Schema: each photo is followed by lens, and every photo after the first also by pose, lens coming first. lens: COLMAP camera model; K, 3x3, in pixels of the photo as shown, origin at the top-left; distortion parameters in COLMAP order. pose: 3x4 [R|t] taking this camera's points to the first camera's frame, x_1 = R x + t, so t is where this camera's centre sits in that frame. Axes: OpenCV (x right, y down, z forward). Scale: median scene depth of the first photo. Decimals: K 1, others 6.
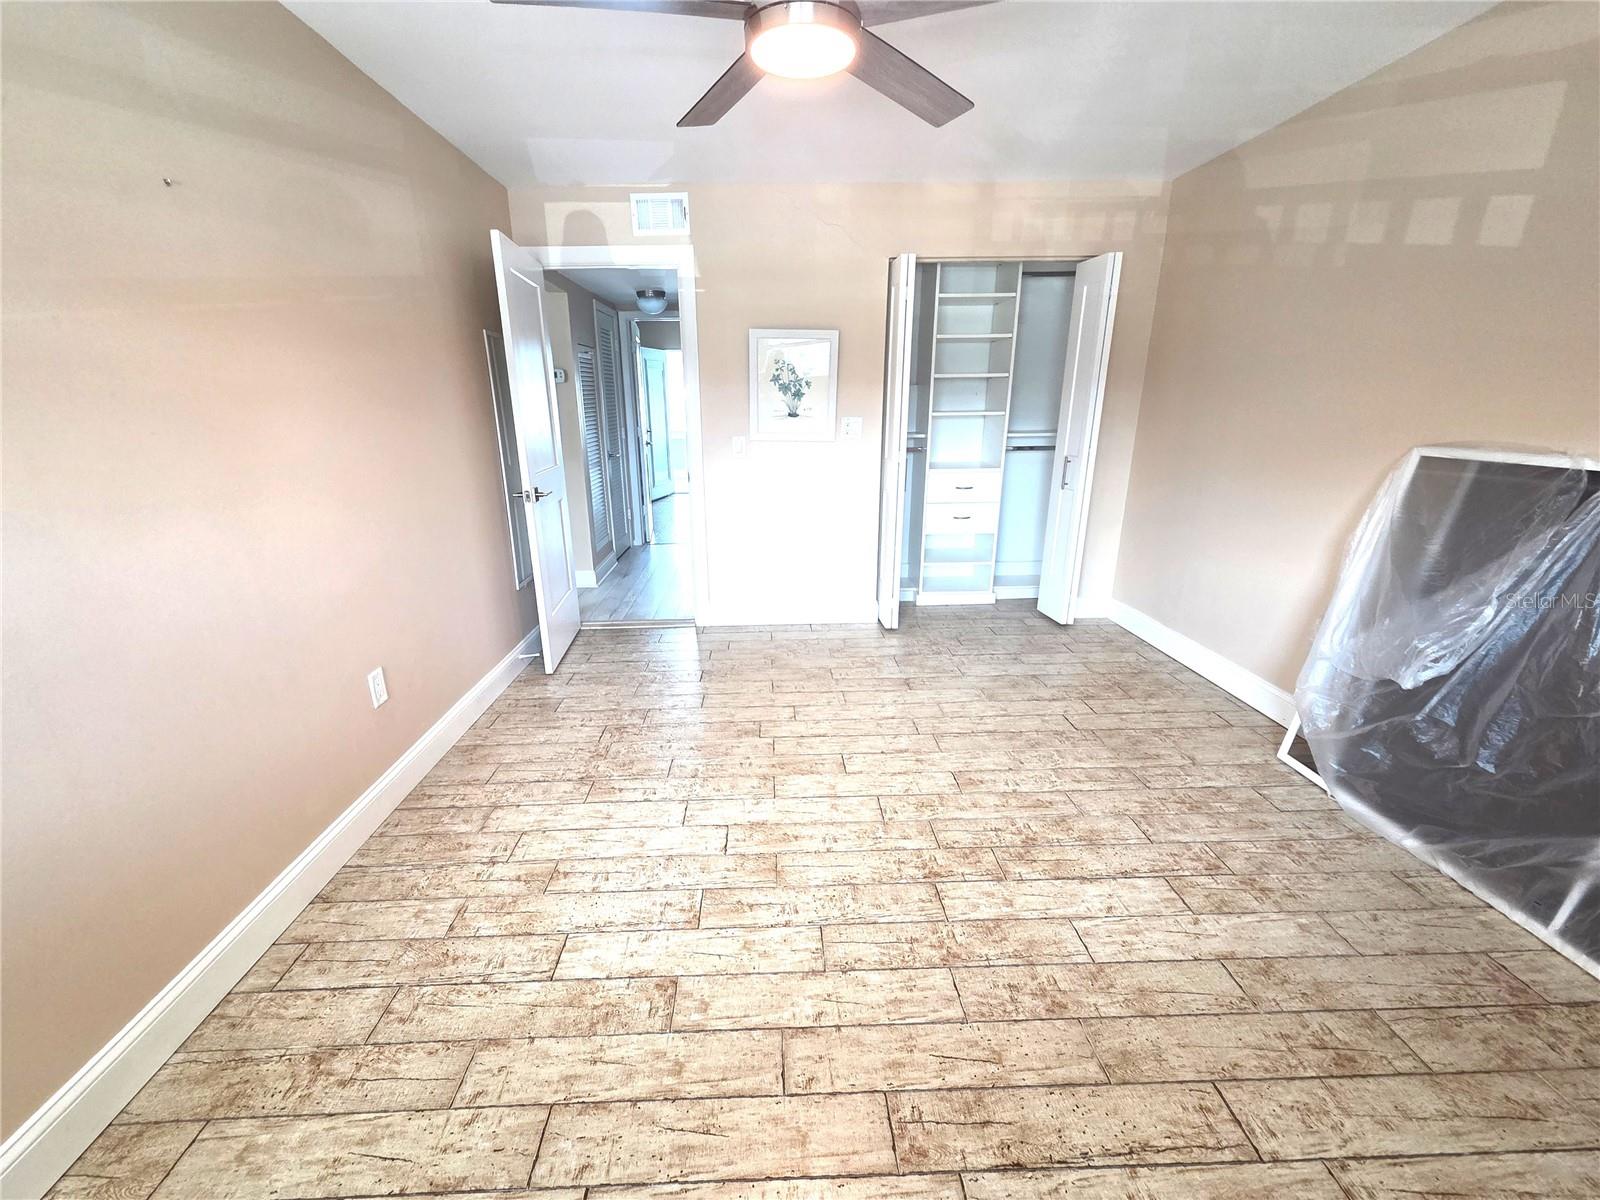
lens RADIAL K [[647.3, 0, 794.1], [0, 647.3, 600.3], [0, 0, 1]] dist [0.000578, -0.000004]
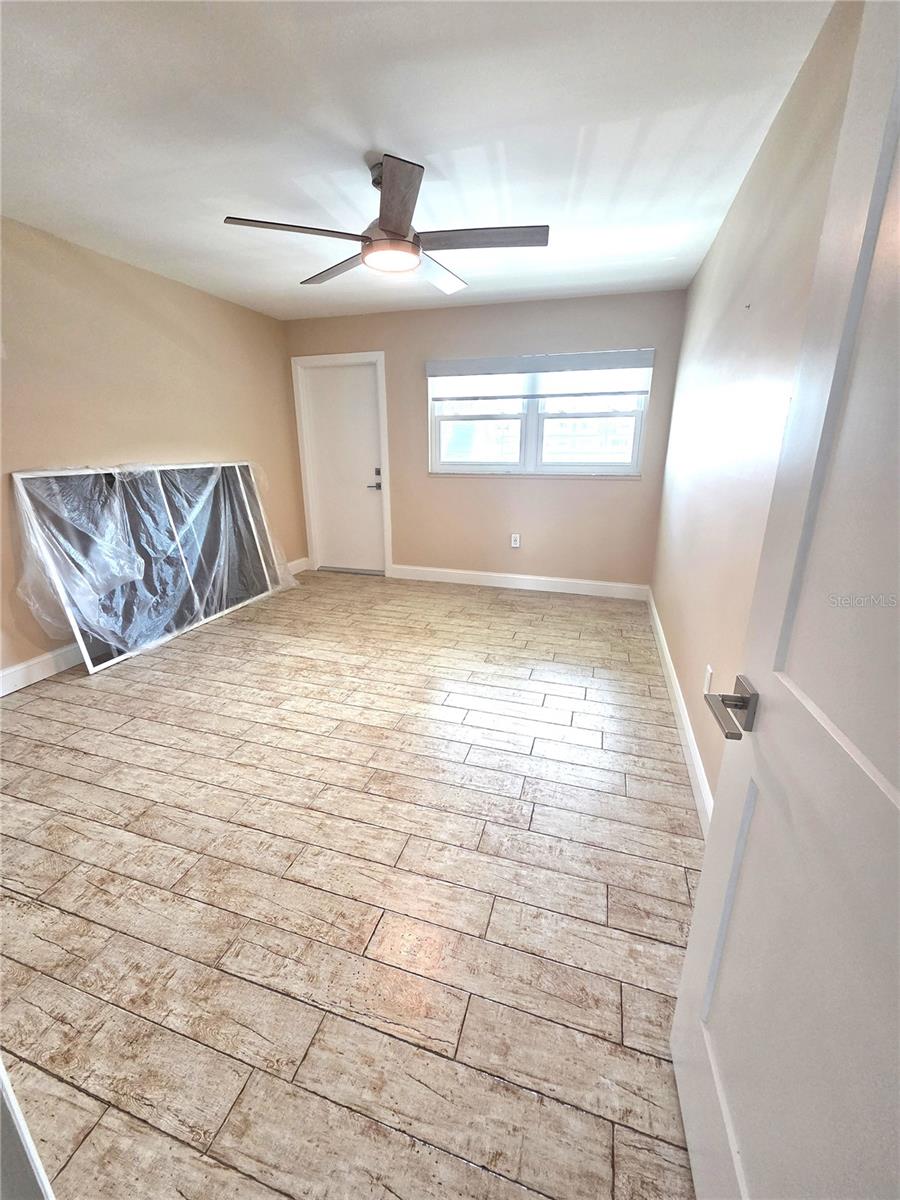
lens RADIAL K [[485.5, 0, 449.0], [0, 485.5, 595.6], [0, 0, 1]] dist [0.000578, -0.000004]
pose [[-0.941361, -0.093287, 0.324249, -0.464517], [0.106013, 0.830569, 0.546733, -0.511523], [-0.320314, 0.549048, -0.771975, 1.703488]]
